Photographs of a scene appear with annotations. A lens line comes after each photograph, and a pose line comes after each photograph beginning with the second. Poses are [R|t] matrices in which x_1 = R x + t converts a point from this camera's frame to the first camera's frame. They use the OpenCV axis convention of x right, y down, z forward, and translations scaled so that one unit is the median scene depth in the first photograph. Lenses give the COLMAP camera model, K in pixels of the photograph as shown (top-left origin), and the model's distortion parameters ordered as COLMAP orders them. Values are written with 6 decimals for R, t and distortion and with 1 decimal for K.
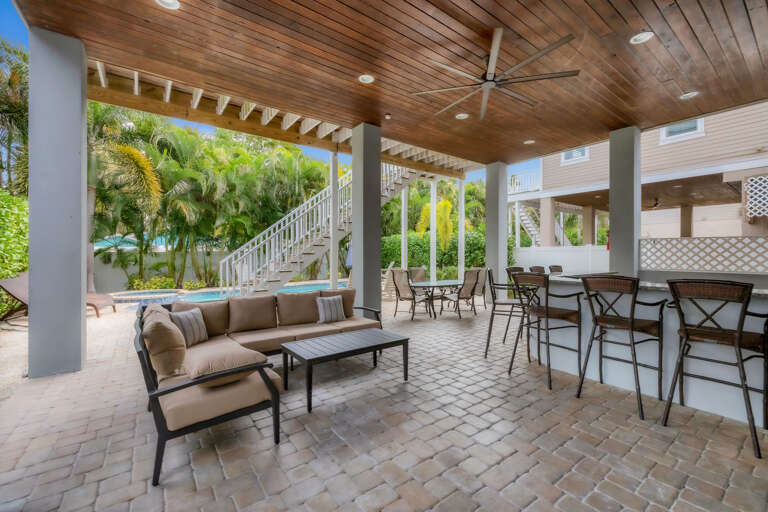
lens RADIAL K [[321.4, 0, 384.9], [0, 321.4, 259.4], [0, 0, 1]] dist [0.004359, 0.000248]
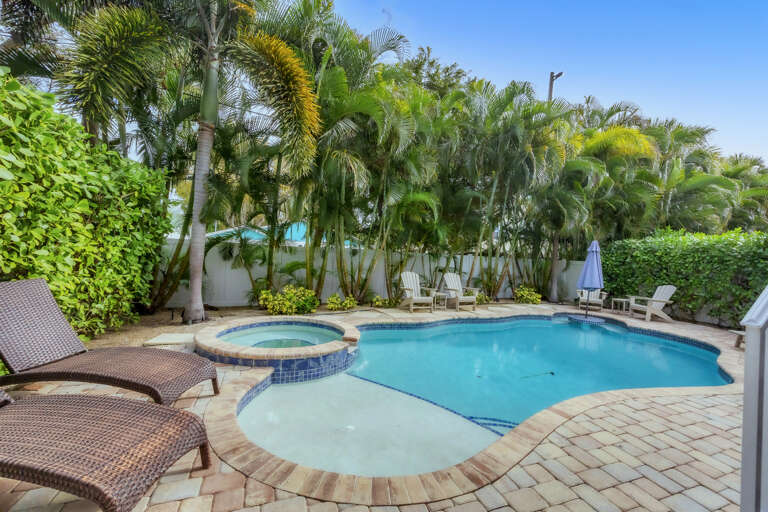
lens RADIAL K [[321.4, 0, 385.0], [0, 321.4, 254.9], [0, 0, 1]] dist [0.004359, 0.000248]
pose [[0.957804, 0.055227, -0.282066, -0.366298], [-0.060499, 0.998118, -0.010008, -0.010328], [0.280983, 0.026651, 0.959343, 0.460122]]
